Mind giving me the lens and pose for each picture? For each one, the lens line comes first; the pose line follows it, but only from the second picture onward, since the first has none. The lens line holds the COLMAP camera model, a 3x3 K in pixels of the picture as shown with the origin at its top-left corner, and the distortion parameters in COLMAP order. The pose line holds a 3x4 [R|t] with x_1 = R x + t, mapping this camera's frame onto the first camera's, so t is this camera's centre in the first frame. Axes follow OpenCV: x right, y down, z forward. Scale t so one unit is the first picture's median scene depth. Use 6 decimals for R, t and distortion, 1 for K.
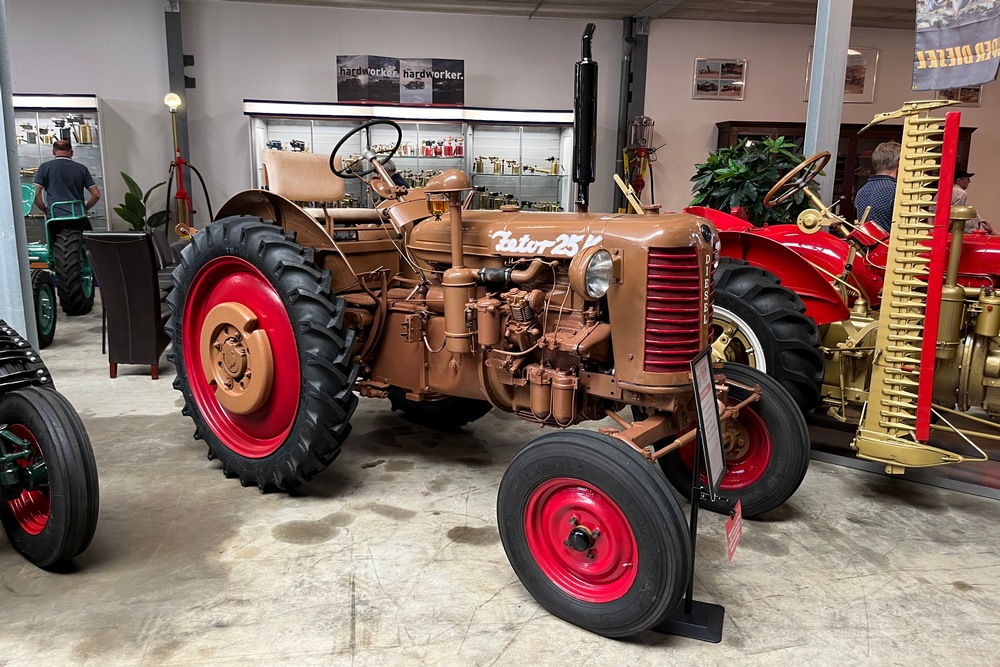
lens RADIAL K [[755.4, 0, 500.0], [0, 755.4, 333.5], [0, 0, 1]] dist [0.013606, -0.003505]
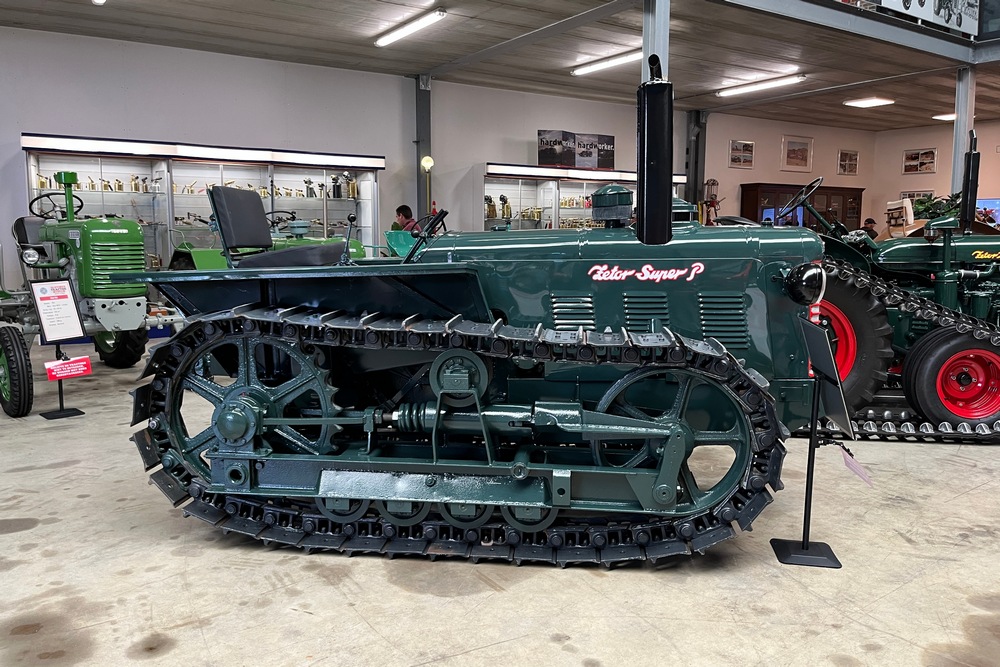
lens RADIAL K [[755.4, 0, 500.0], [0, 755.4, 333.5], [0, 0, 1]] dist [0.013606, -0.003505]
pose [[0.900587, -0.075014, 0.428155, -0.834143], [0.104547, 0.993463, -0.045848, 0.025484], [-0.421917, 0.086052, 0.902542, -0.092877]]
